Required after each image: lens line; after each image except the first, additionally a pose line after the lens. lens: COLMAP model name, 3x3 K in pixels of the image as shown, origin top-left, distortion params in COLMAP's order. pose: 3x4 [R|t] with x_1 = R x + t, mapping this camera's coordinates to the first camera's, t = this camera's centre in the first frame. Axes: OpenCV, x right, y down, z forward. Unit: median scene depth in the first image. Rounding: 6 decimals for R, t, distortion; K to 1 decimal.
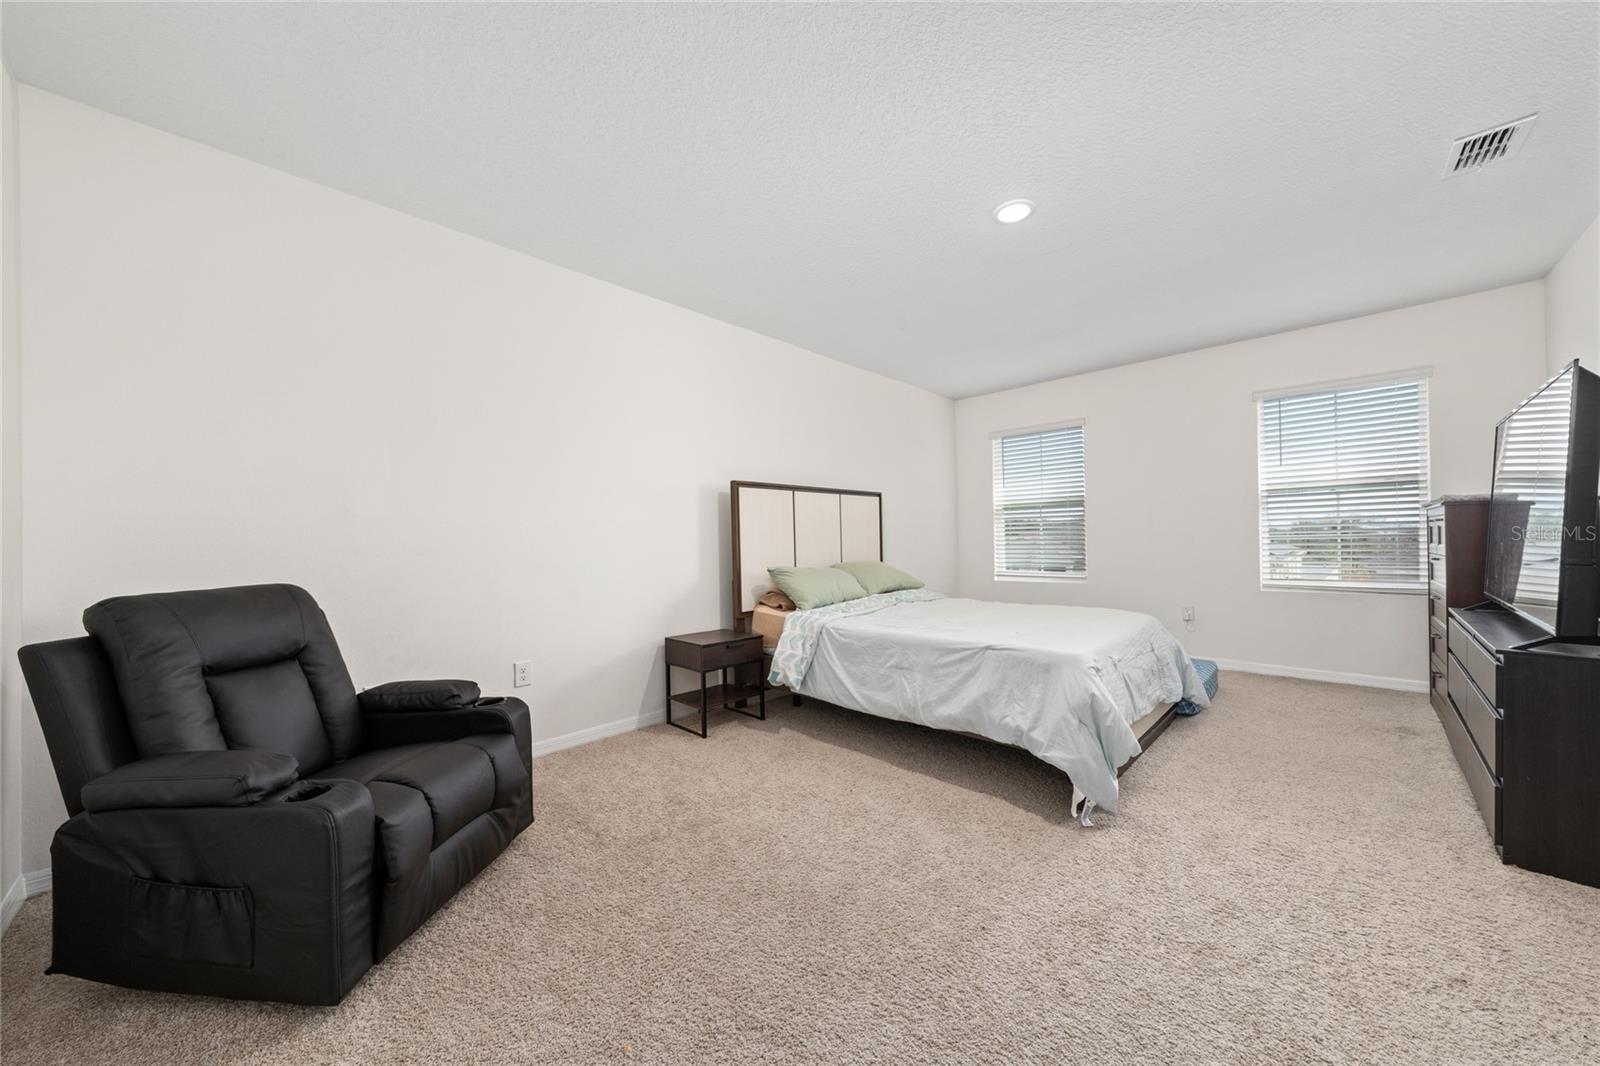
lens RADIAL K [[570.6, 0, 800.0], [0, 570.6, 533.0], [0, 0, 1]] dist [0.000050, -0.000016]
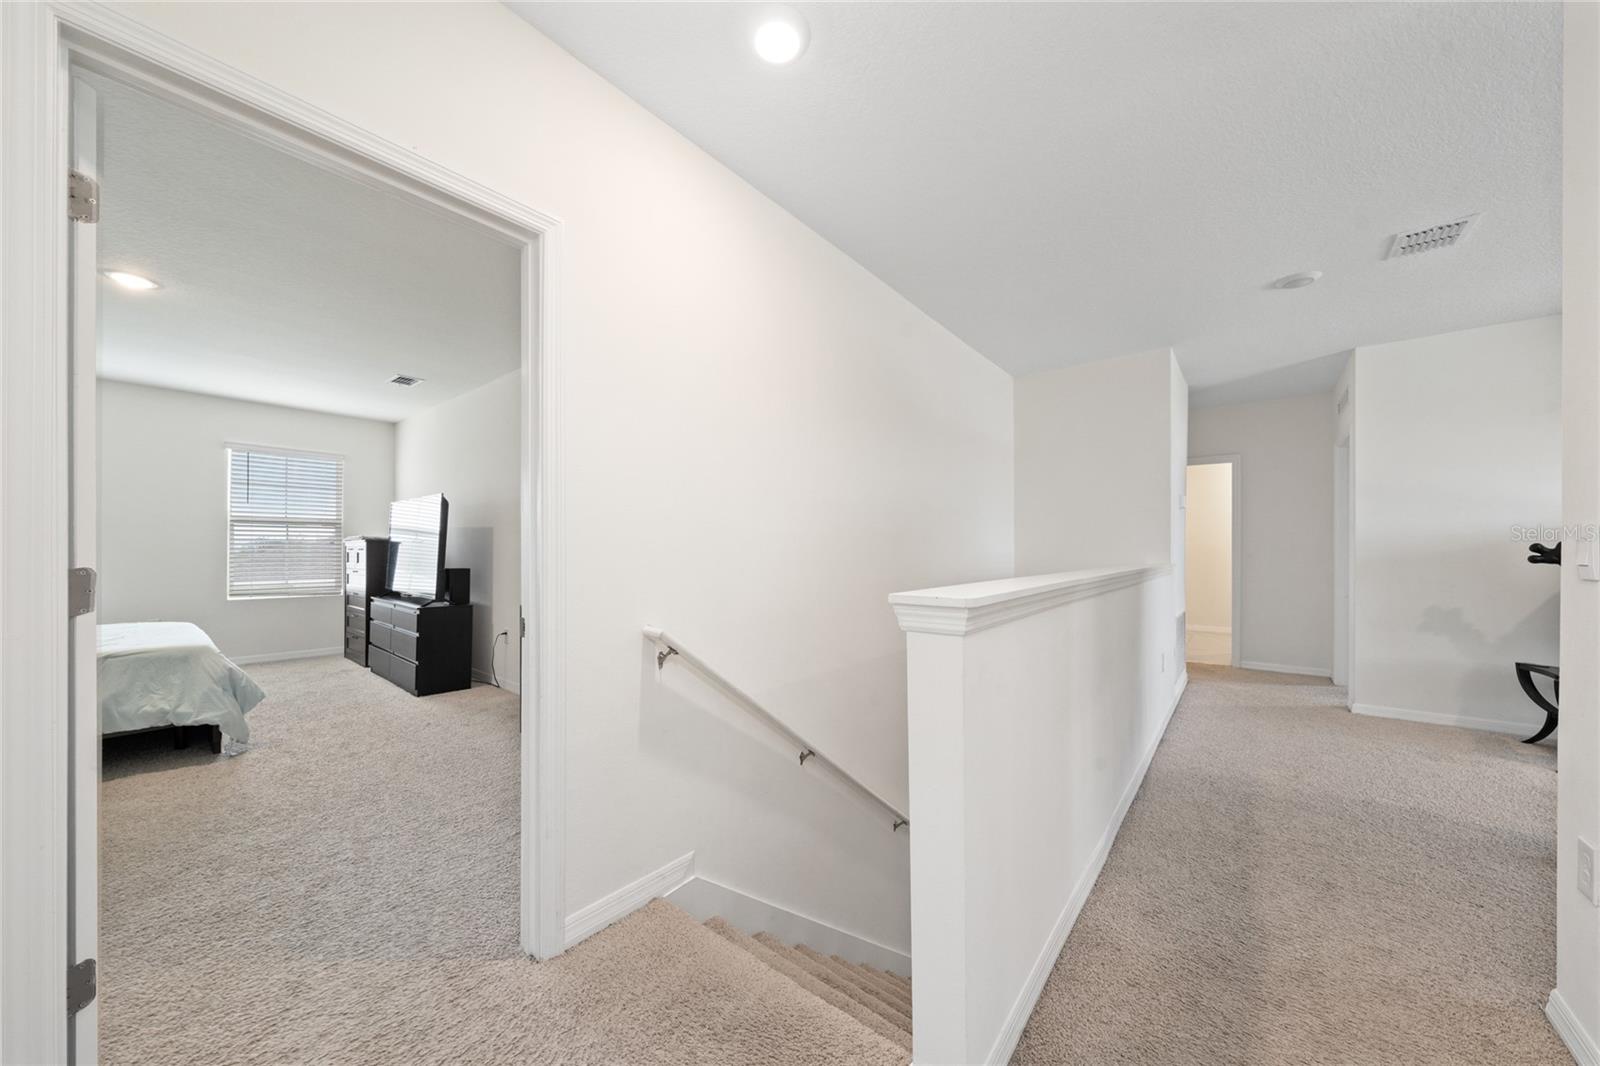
lens RADIAL K [[555.8, 0, 798.3], [0, 555.8, 547.2], [0, 0, 1]] dist [0.000757, 0.000065]
pose [[-0.071705, 0.018440, 0.997255, -0.981363], [-0.009061, 0.999776, -0.019138, -0.011466], [-0.997385, -0.010408, -0.071522, -0.330147]]
